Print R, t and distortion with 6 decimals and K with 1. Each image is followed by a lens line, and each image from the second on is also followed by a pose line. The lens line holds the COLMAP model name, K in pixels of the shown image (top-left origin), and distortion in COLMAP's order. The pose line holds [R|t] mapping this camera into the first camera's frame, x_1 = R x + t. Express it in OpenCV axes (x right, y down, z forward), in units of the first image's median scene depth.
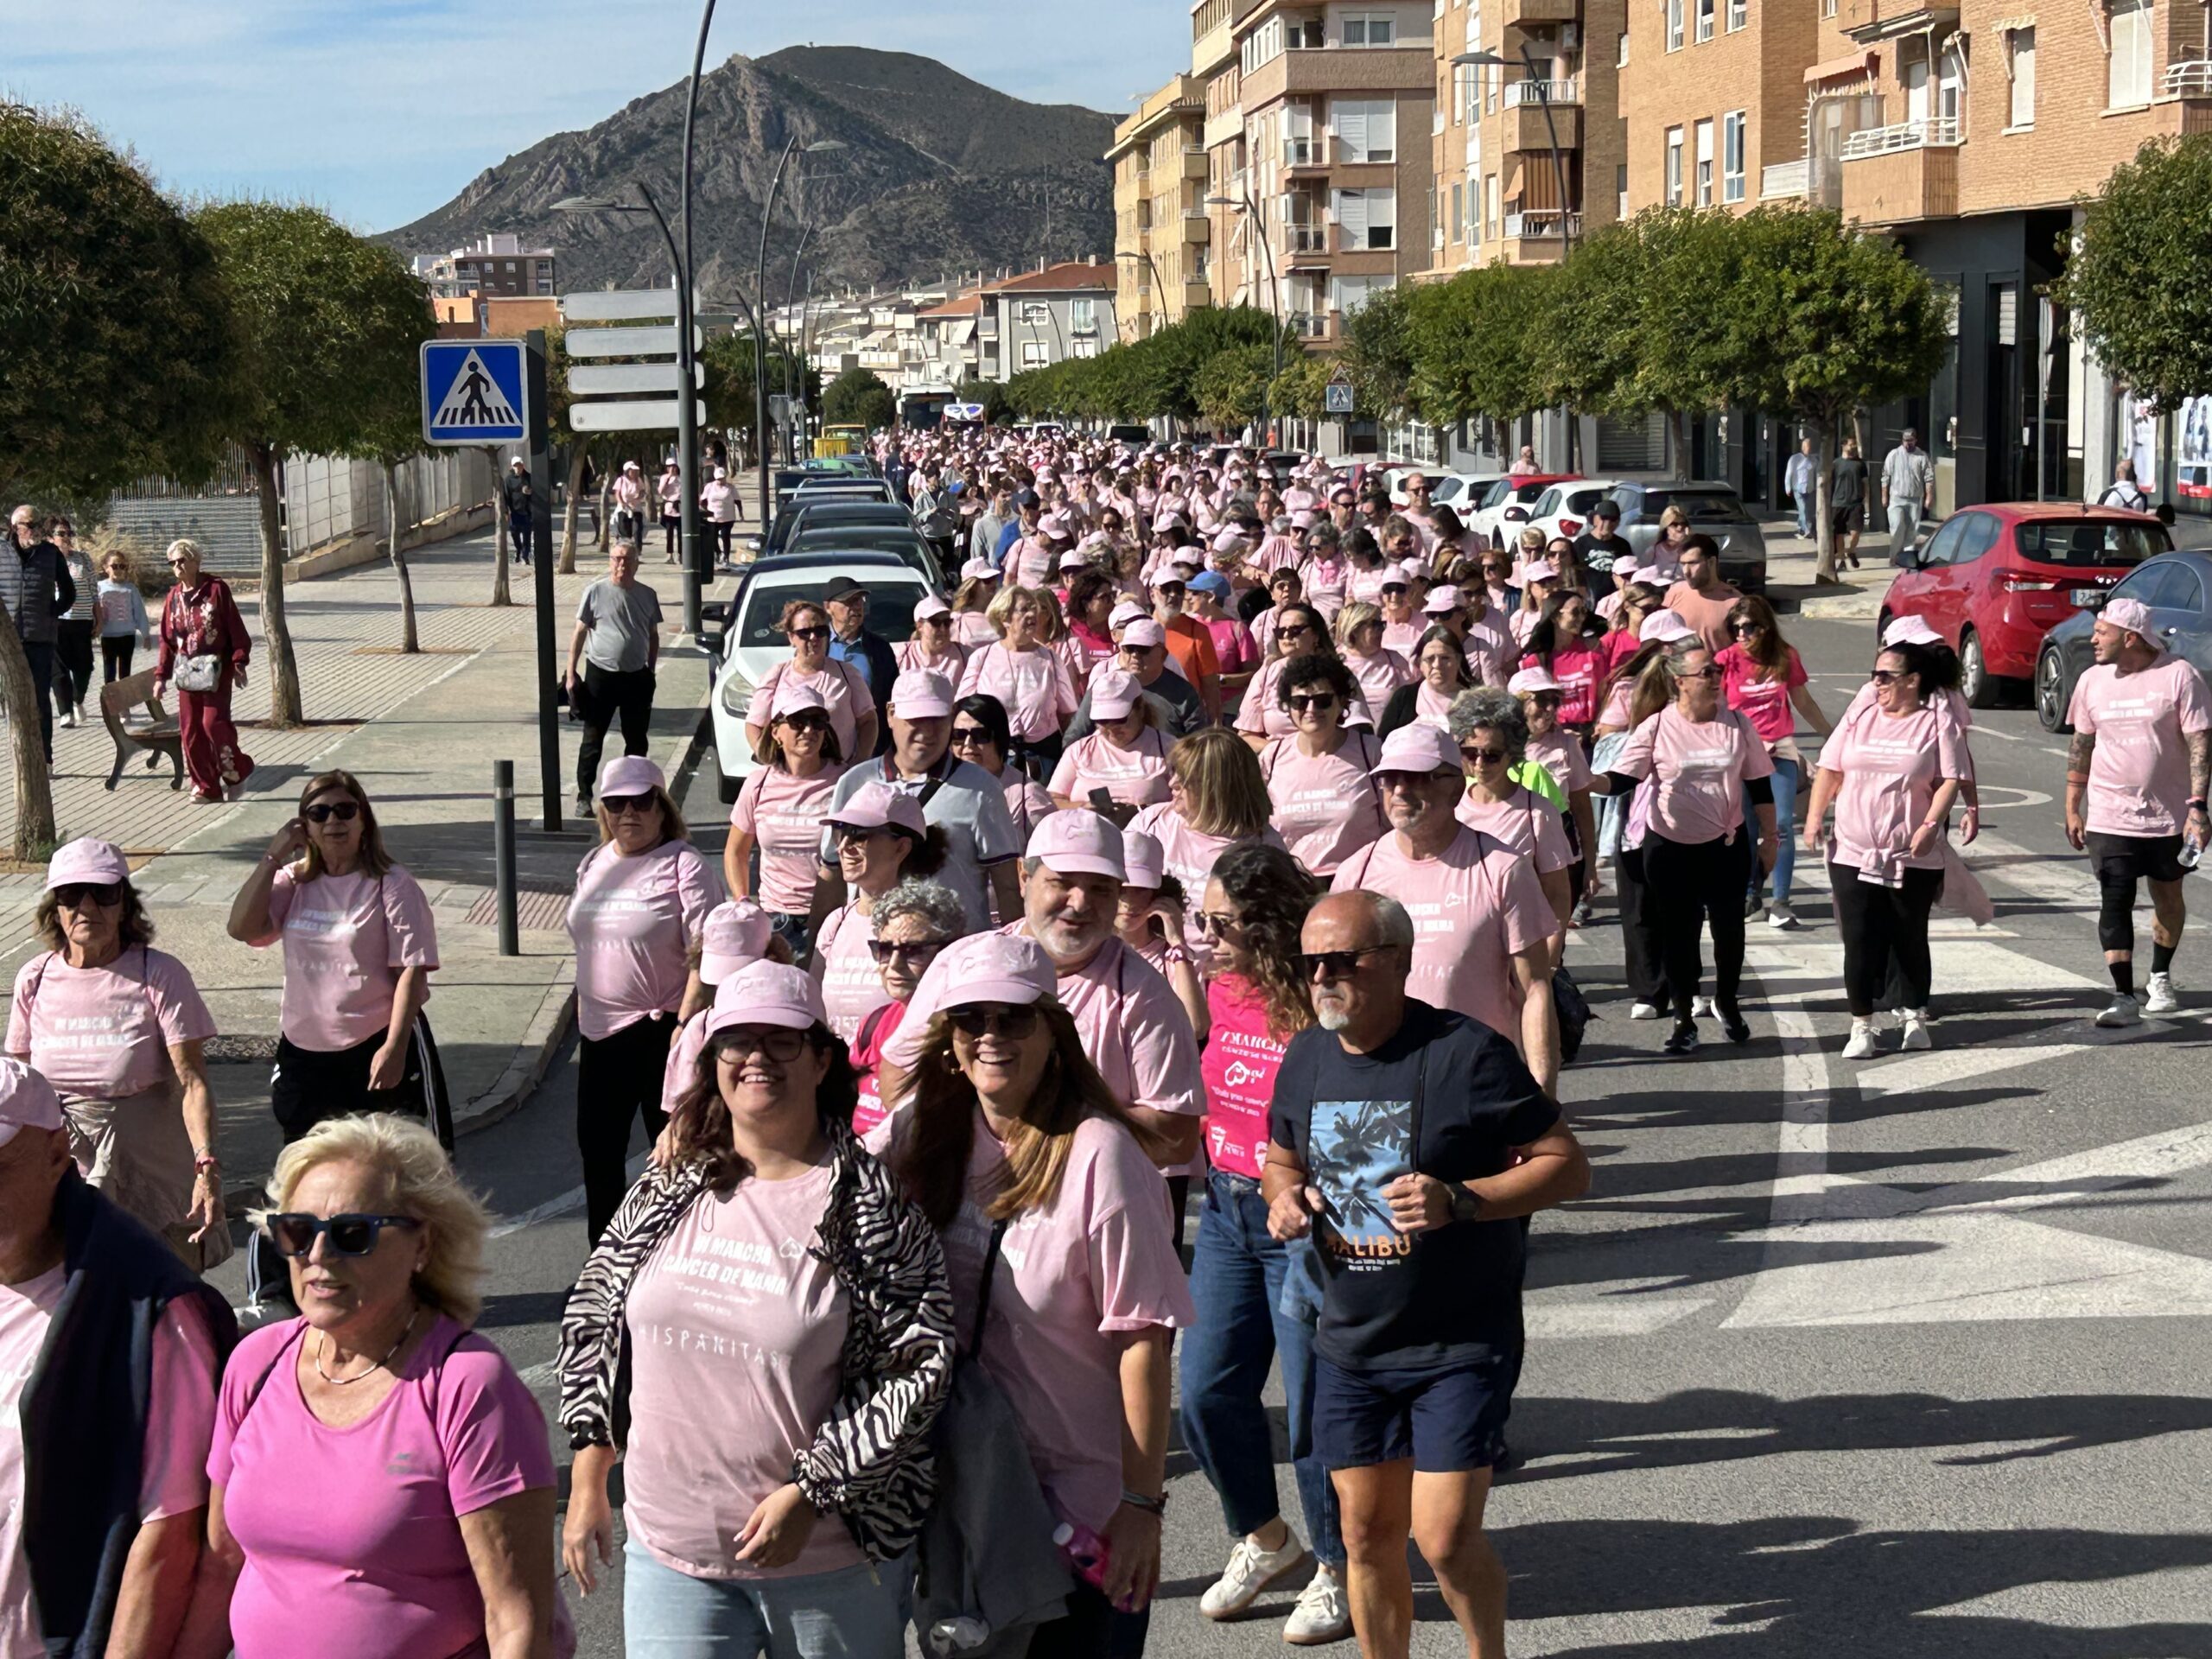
lens RADIAL K [[4220.3, 0, 1102.8], [0, 4220.3, 846.5], [0, 0, 1]] dist [0.254829, -1.022143]
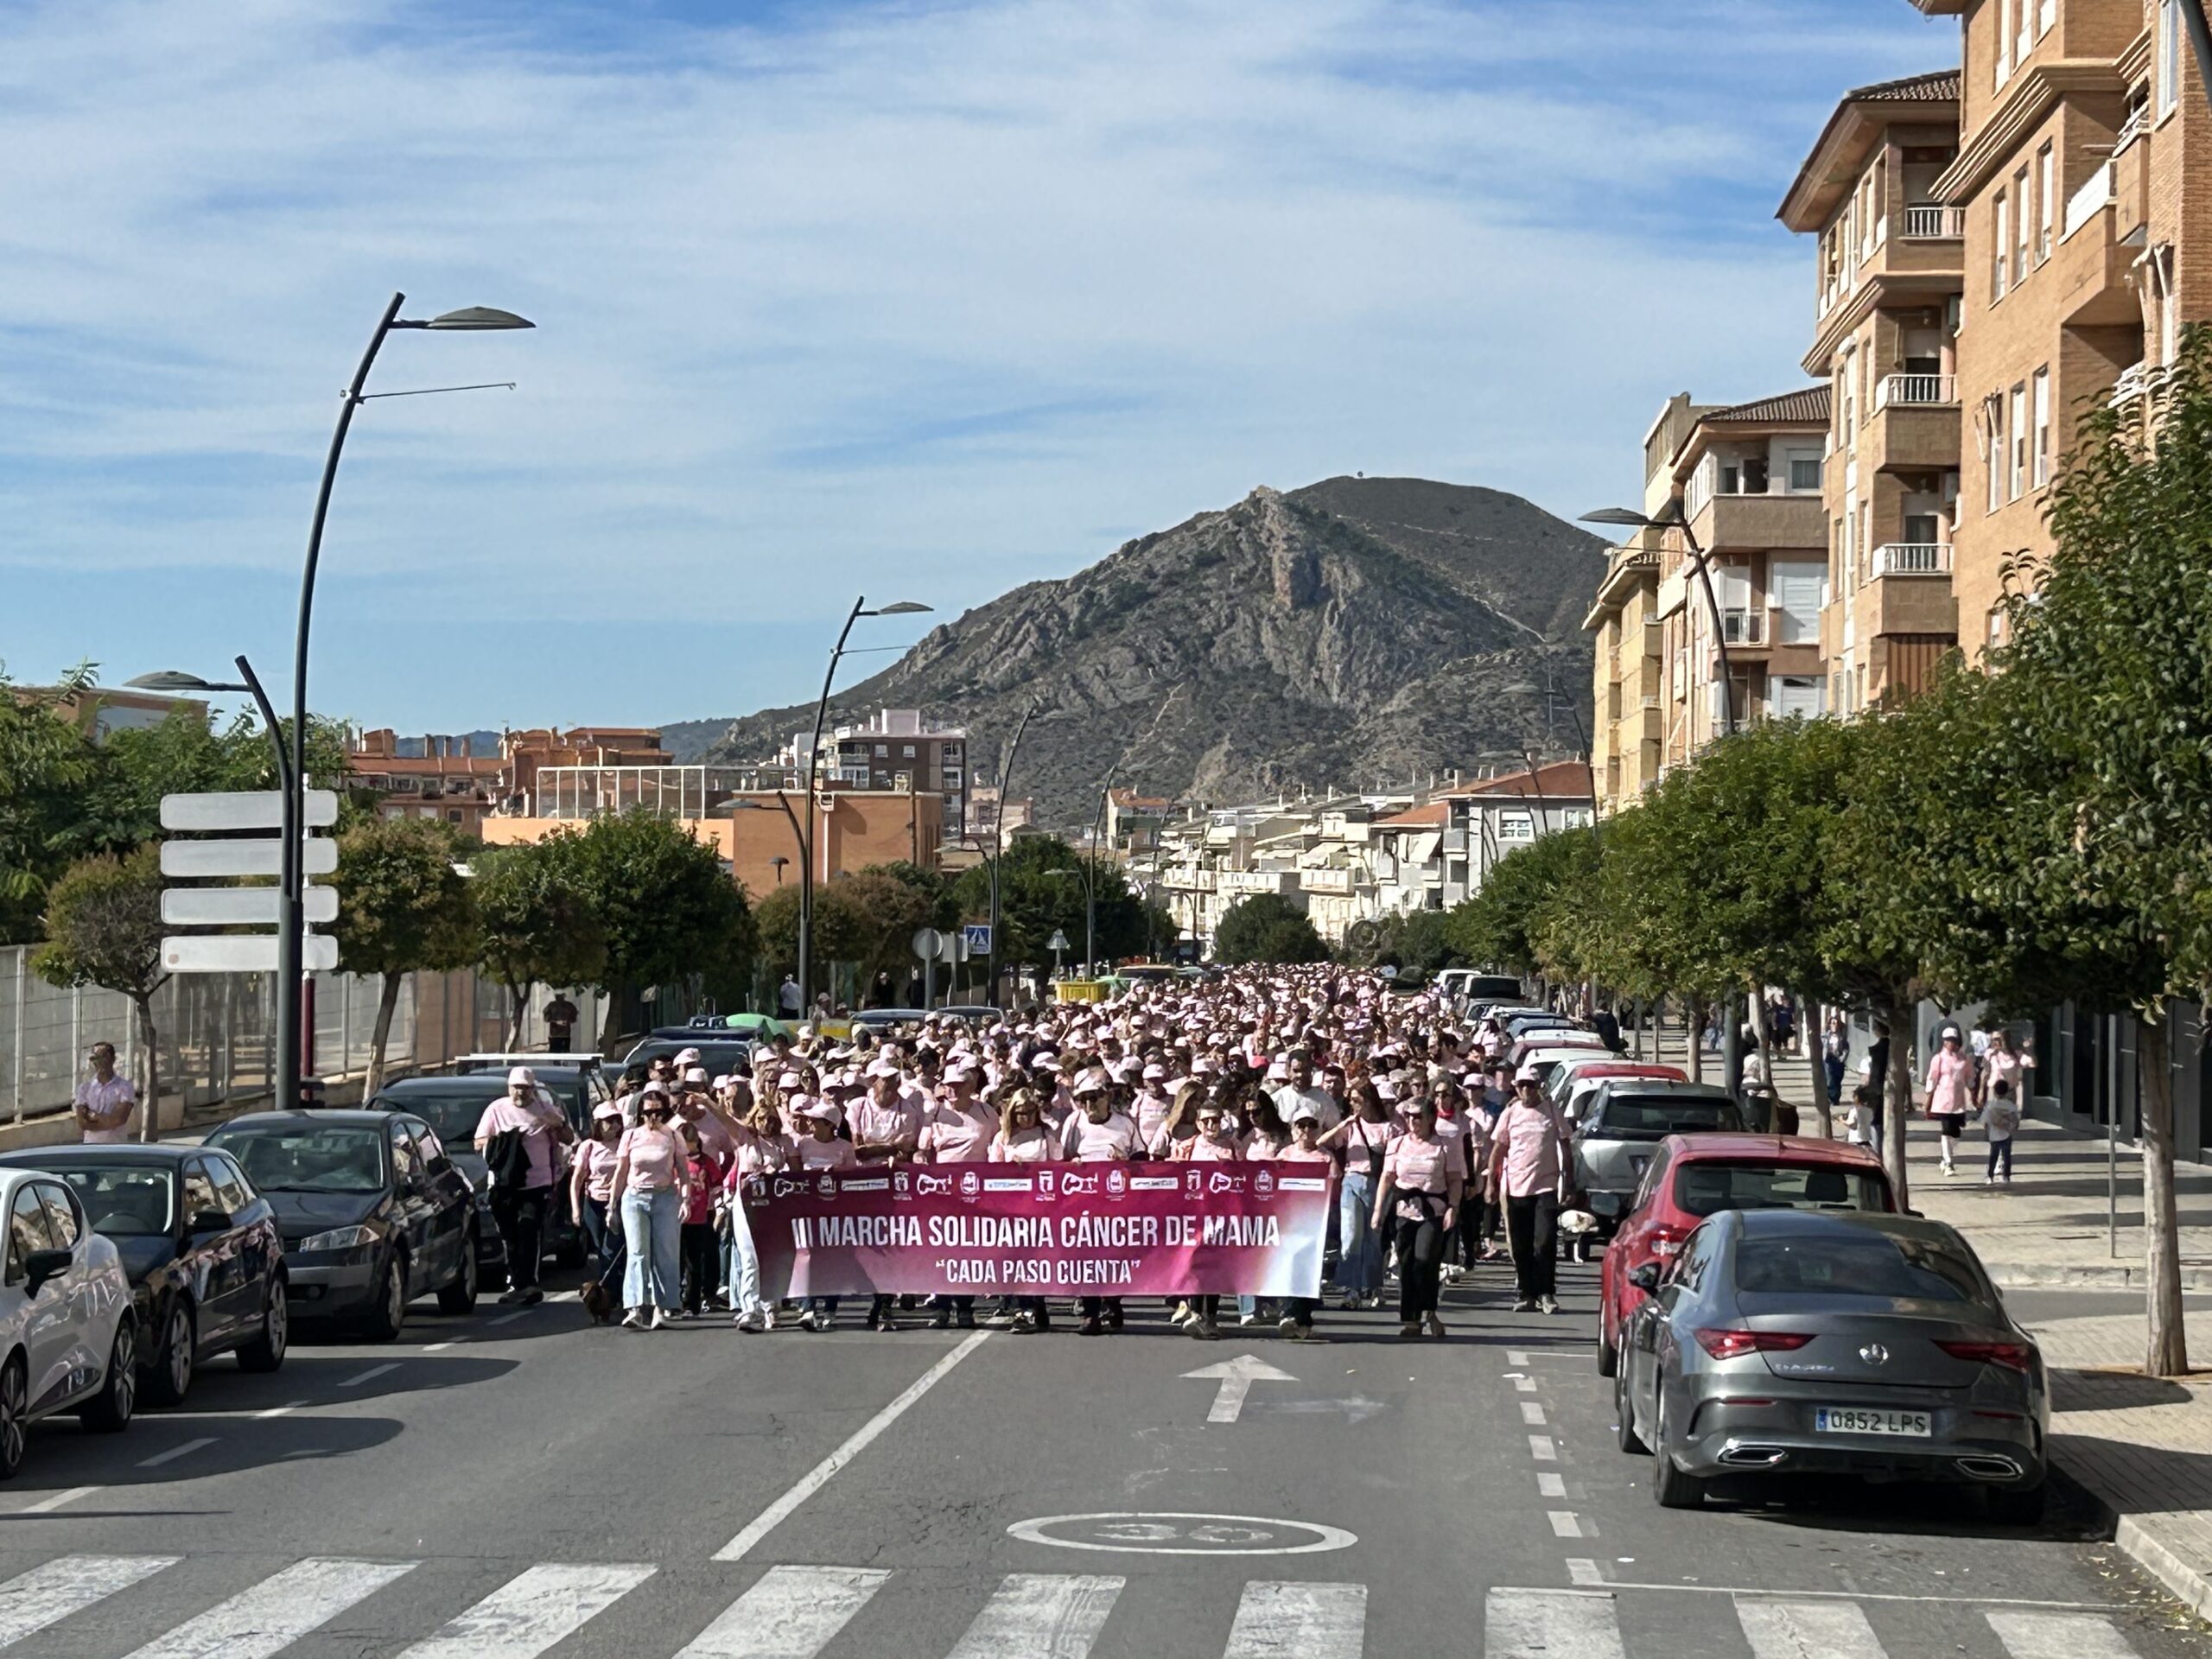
lens RADIAL K [[5591.2, 0, 1122.5], [0, 5591.2, 837.9], [0, 0, 1]] dist [0.248678, -0.827396]
pose [[0.993232, 0.026838, -0.113001, 0.098113], [-0.040357, 0.992061, -0.119102, -0.005205], [0.108907, 0.122857, 0.986431, 0.011964]]
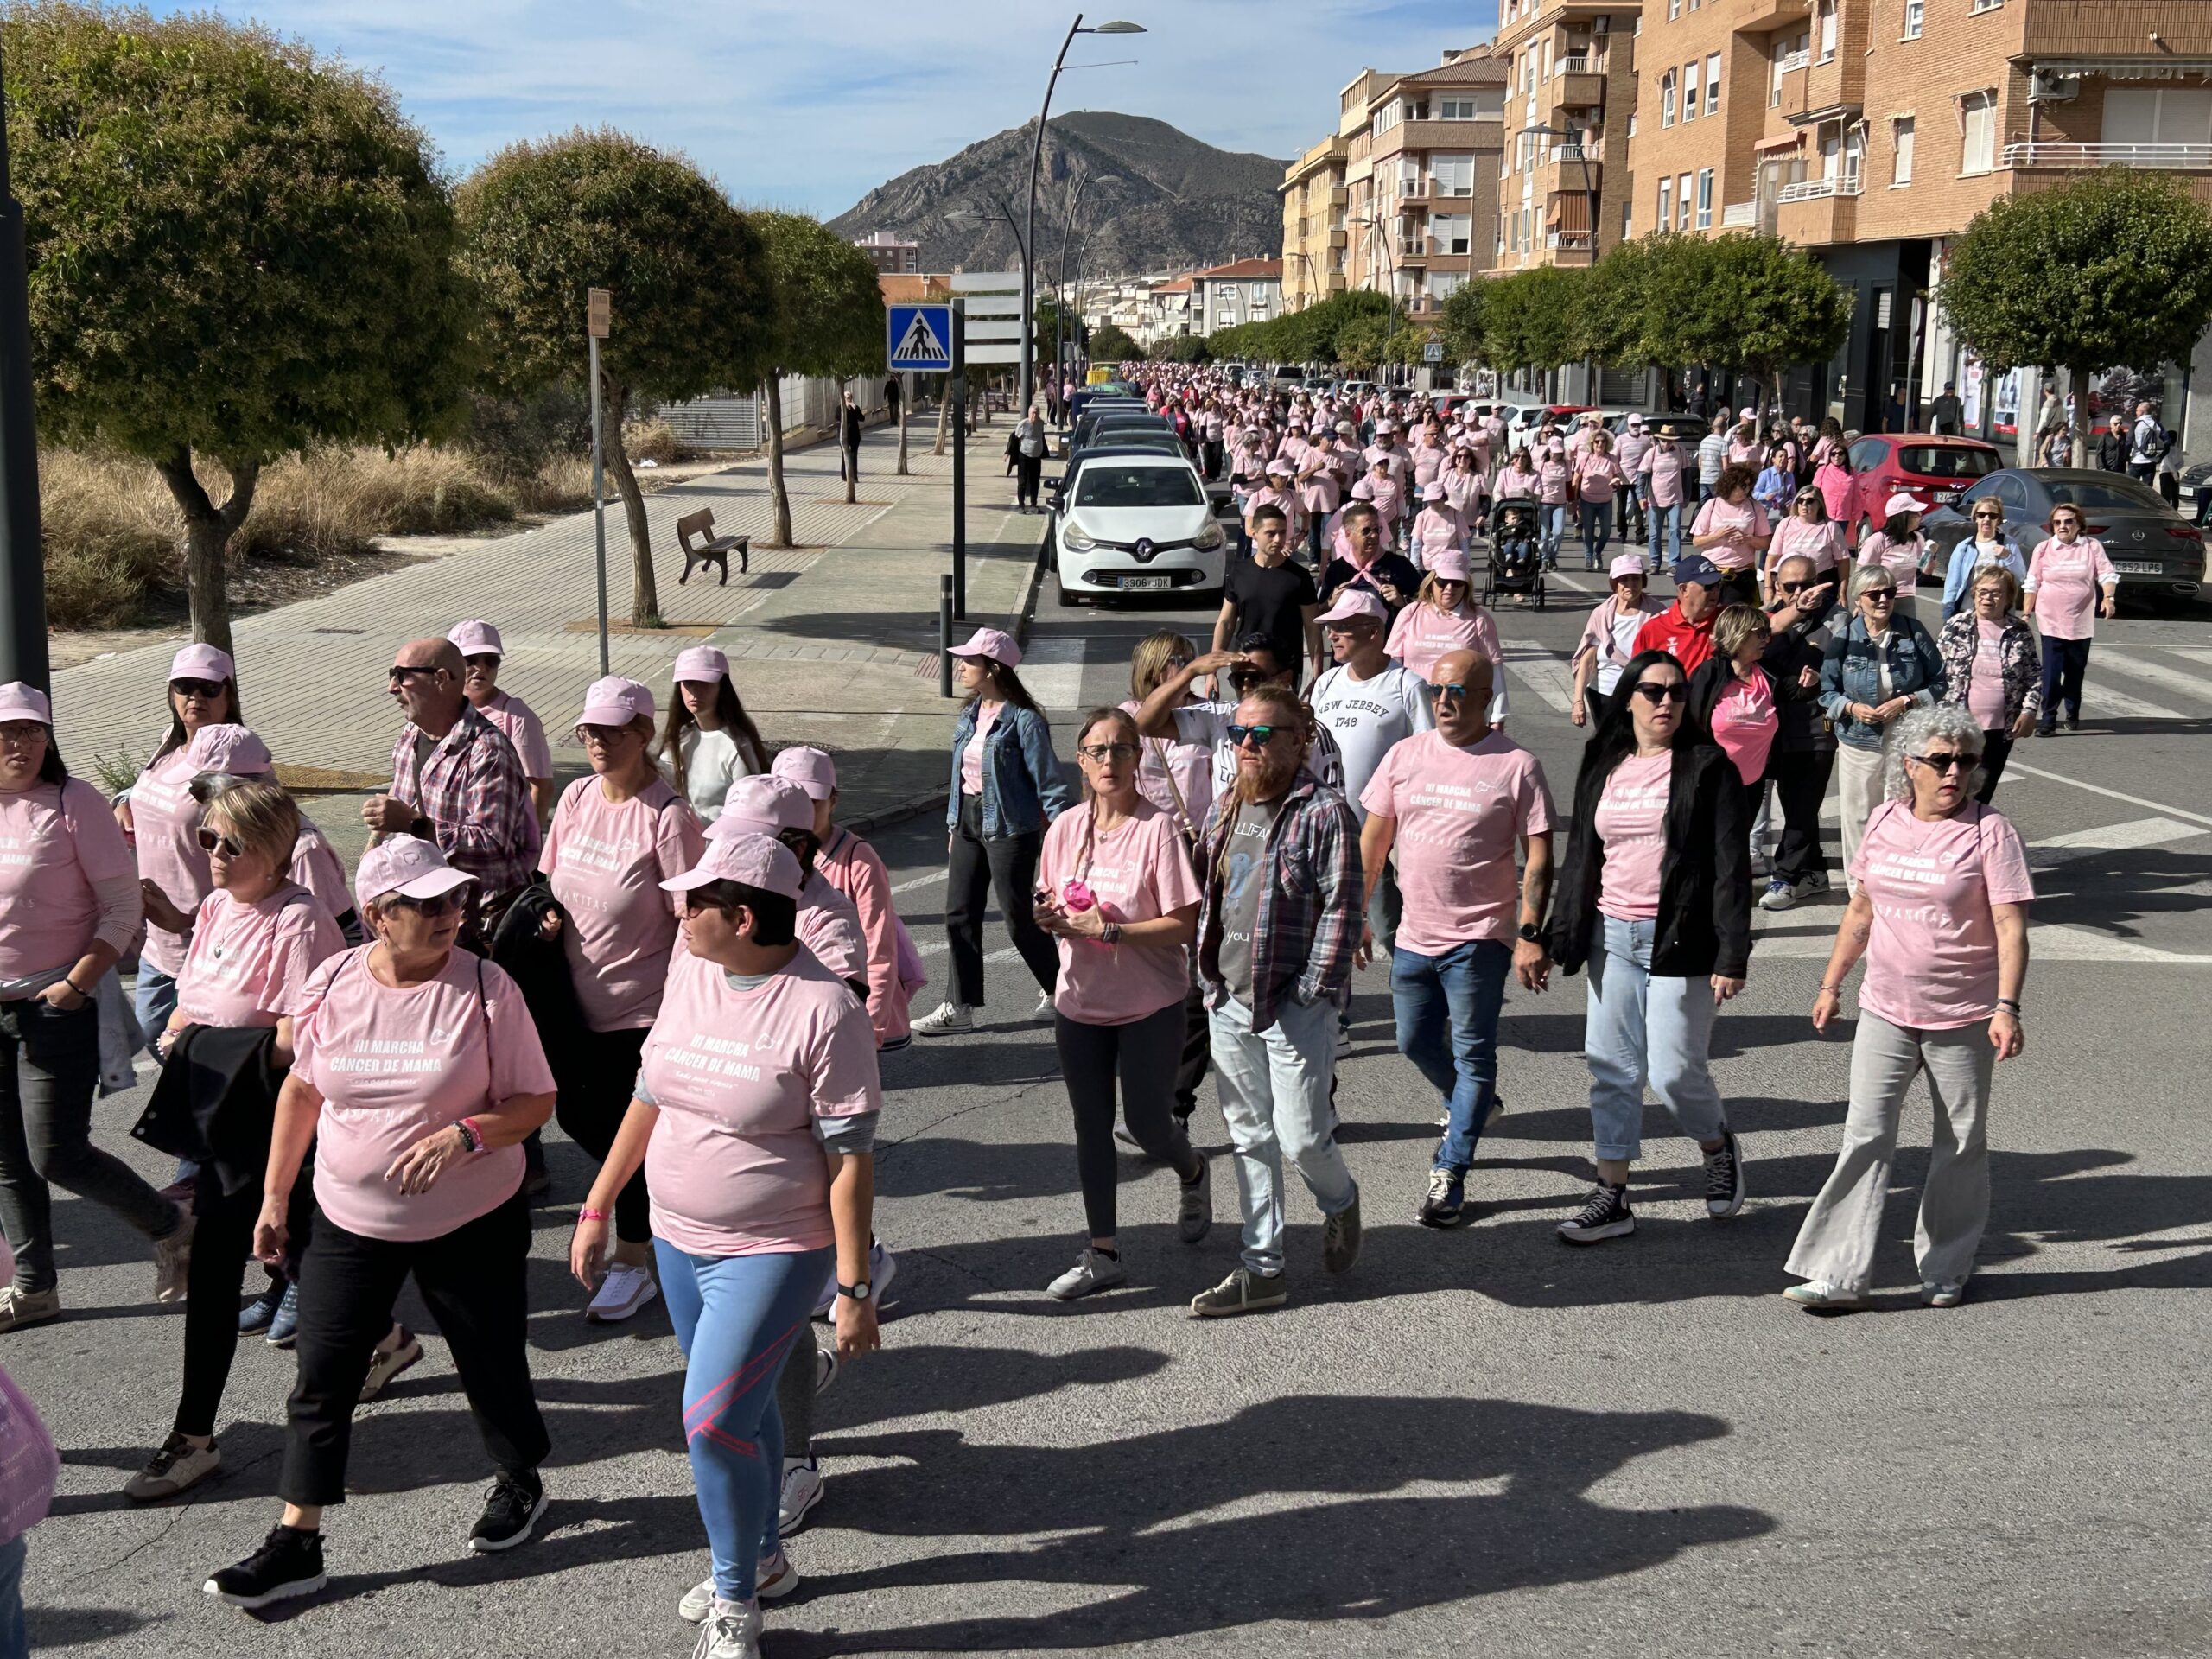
lens RADIAL K [[2694.3, 0, 1085.8], [0, 2694.3, 846.3], [0, 0, 1]] dist [0.181294, -0.526532]
pose [[0.997564, 0.037368, -0.058899, -0.006429], [-0.032726, 0.996424, 0.077902, 0.000165], [0.061599, -0.075785, 0.995220, -0.003229]]
